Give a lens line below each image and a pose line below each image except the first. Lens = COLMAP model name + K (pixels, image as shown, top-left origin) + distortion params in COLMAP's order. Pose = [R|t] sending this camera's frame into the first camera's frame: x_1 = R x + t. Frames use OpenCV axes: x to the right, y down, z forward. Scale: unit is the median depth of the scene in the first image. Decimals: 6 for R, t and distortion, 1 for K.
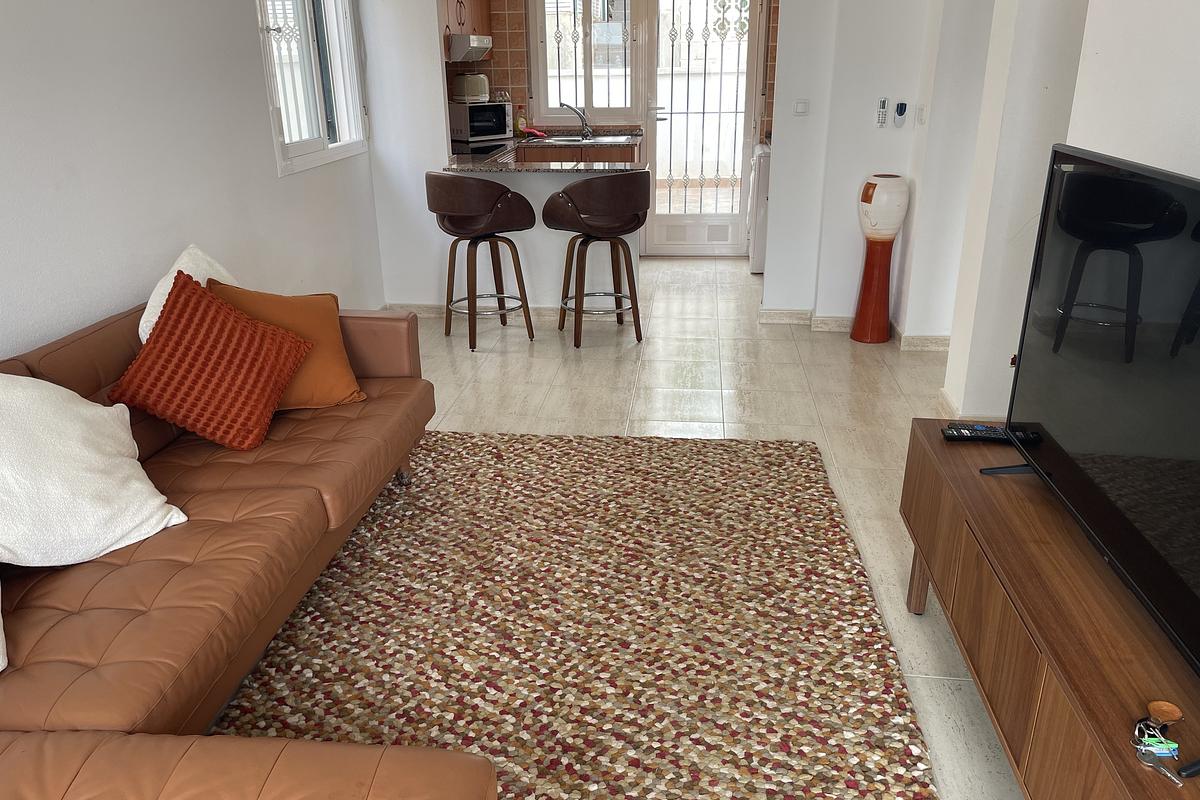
lens RADIAL K [[918.2, 0, 599.3], [0, 918.2, 394.7], [0, 0, 1]] dist [0.102318, -0.142356]
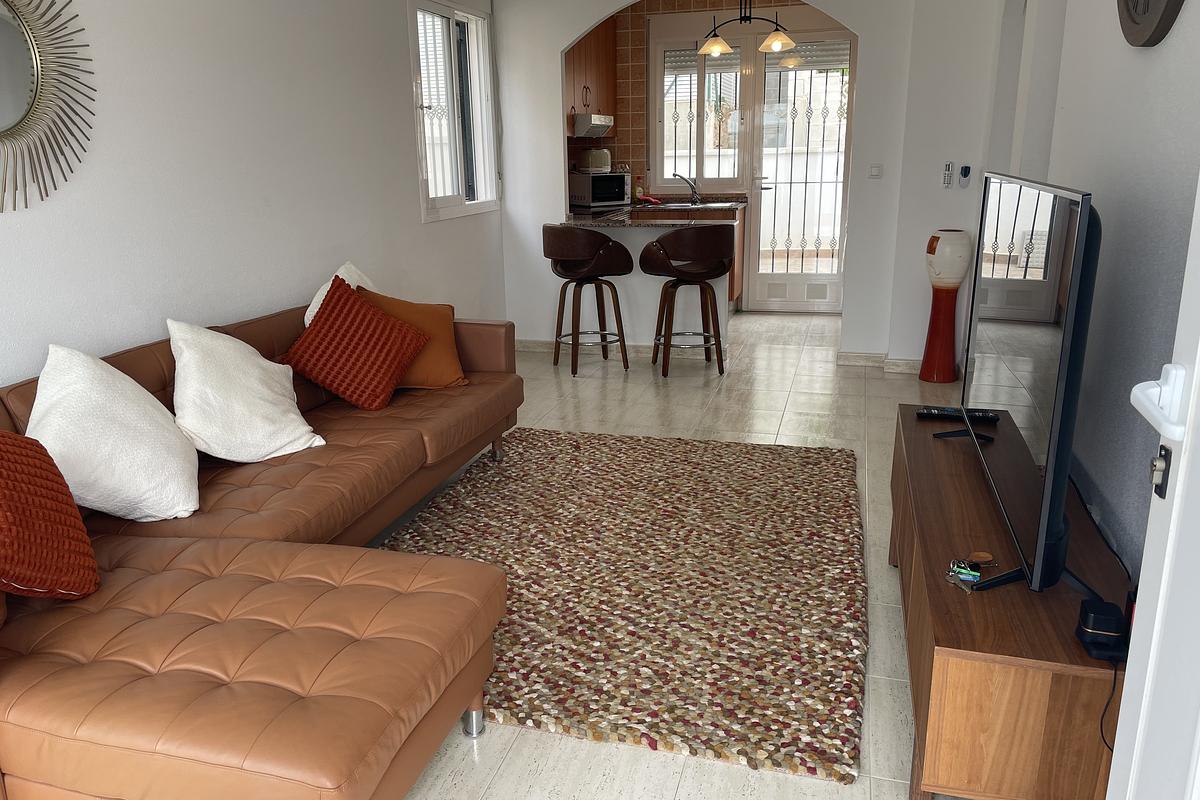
lens RADIAL K [[918.2, 0, 599.3], [0, 918.2, 394.7], [0, 0, 1]] dist [0.102318, -0.142356]
pose [[0.987009, 0.038264, -0.156040, 0.135505], [-0.051916, 0.995081, -0.084370, 0.129115], [0.152044, 0.091375, 0.984141, -0.234288]]
